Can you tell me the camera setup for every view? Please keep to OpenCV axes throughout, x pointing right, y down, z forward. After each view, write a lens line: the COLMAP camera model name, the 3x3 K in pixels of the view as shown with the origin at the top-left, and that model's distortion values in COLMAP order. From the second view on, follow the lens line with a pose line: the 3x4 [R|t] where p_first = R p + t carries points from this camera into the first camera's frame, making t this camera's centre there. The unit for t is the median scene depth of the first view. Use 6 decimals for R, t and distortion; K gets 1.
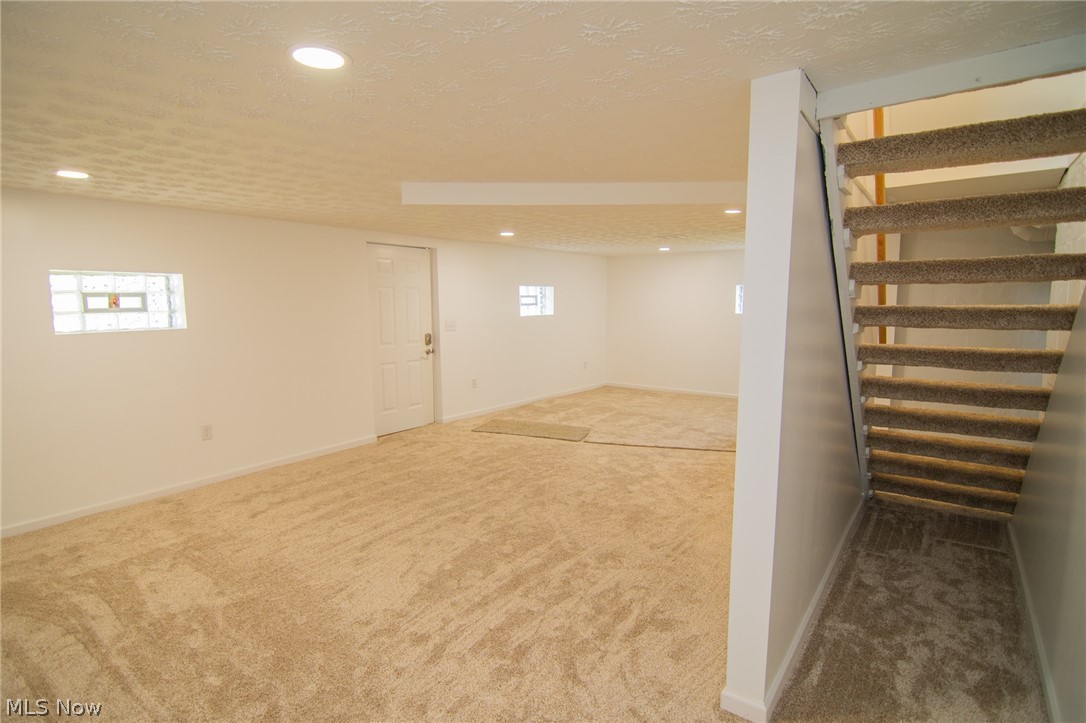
lens RADIAL K [[553.4, 0, 531.8], [0, 553.4, 360.4], [0, 0, 1]] dist [-0.009294, -0.007838]
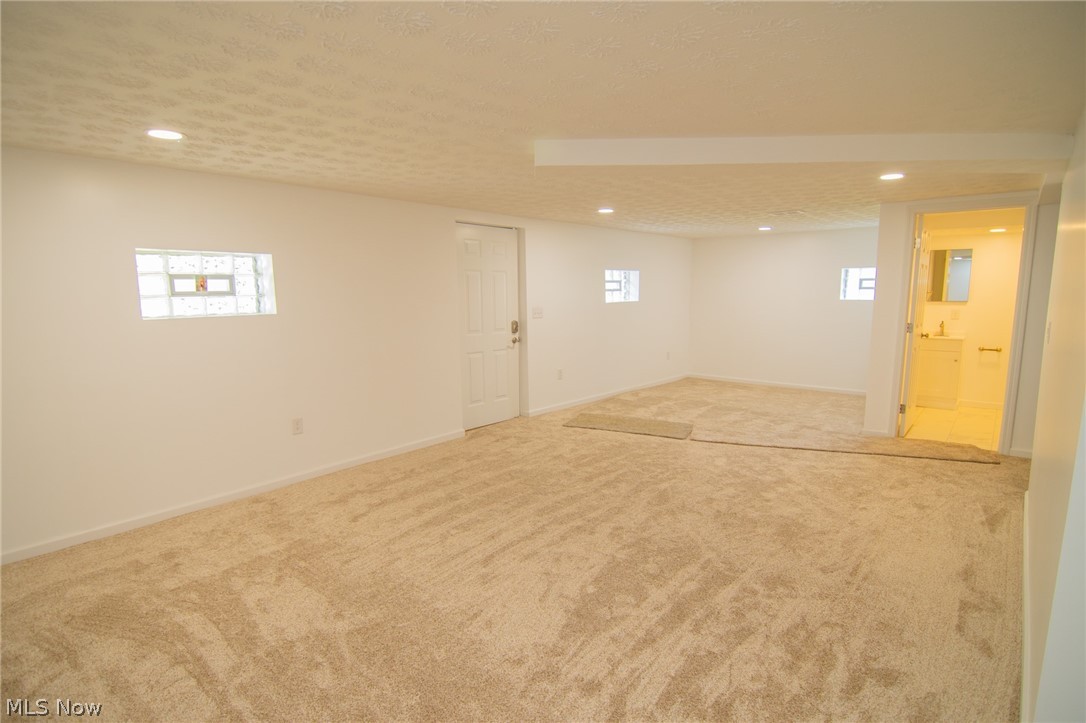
lens RADIAL K [[553.4, 0, 539.7], [0, 553.4, 368.8], [0, 0, 1]] dist [-0.009294, -0.007838]
pose [[0.997921, 0.006363, -0.064128, -0.144043], [-0.004196, 0.999417, 0.033869, 0.000810], [0.064306, -0.033529, 0.997367, 0.118984]]
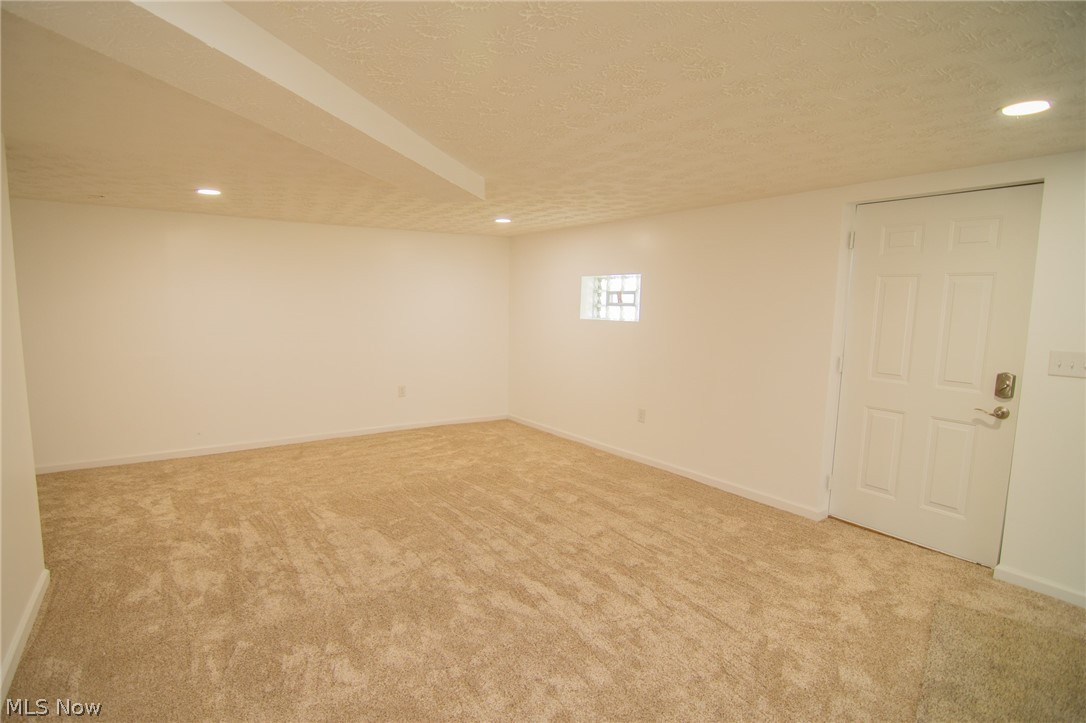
lens RADIAL K [[553.4, 0, 537.8], [0, 553.4, 363.3], [0, 0, 1]] dist [-0.009294, -0.007838]
pose [[-0.318068, 0.098398, -0.942948, 0.610041], [-0.121964, 0.982088, 0.143622, -0.126681], [0.940190, 0.160687, -0.300370, 1.310310]]
